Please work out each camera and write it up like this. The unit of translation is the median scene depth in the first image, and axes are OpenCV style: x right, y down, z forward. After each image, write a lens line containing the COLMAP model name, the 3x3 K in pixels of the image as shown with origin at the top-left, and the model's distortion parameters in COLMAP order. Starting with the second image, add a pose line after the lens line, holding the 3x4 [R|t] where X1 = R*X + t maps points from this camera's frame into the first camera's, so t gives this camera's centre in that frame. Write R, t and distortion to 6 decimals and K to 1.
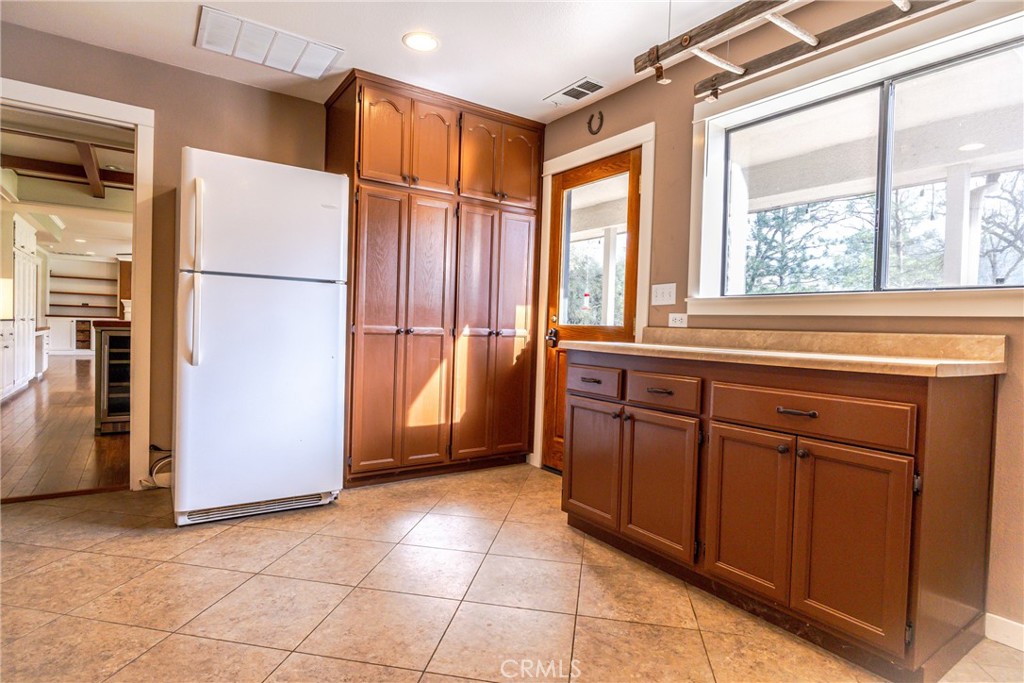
lens RADIAL K [[539.3, 0, 512.0], [0, 539.3, 341.5], [0, 0, 1]] dist [-0.003122, -0.000331]
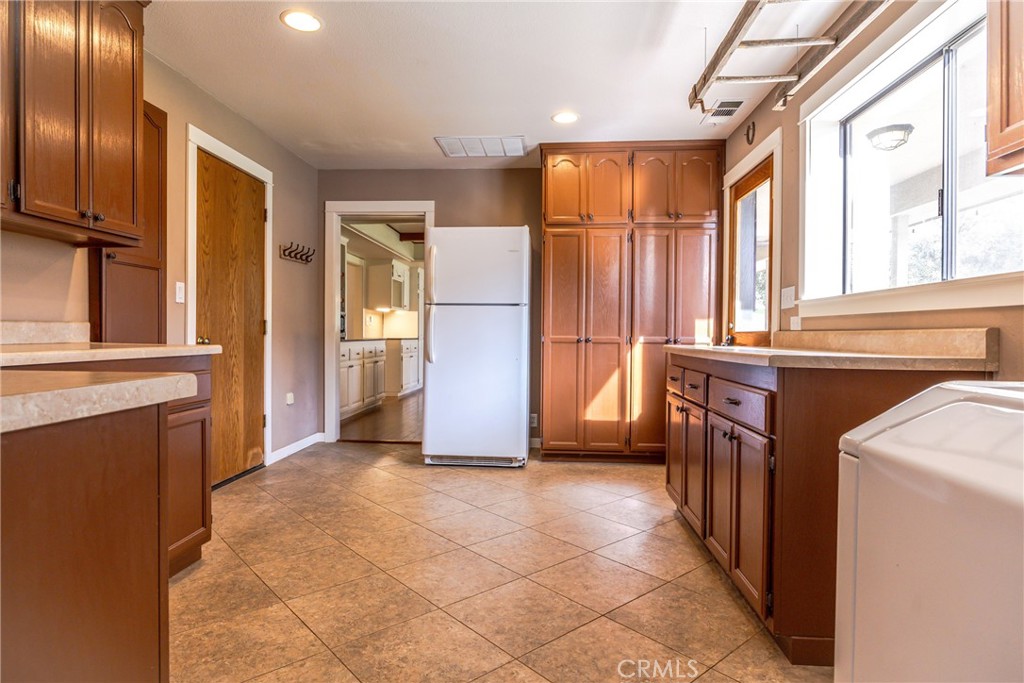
lens RADIAL K [[566.3, 0, 512.0], [0, 566.3, 341.5], [0, 0, 1]] dist [0.000581, 0.000897]
pose [[0.780042, -0.016339, -0.625513, 0.493767], [-0.001262, 0.999616, -0.027684, 0.021040], [0.625726, 0.022385, 0.779722, -0.119277]]
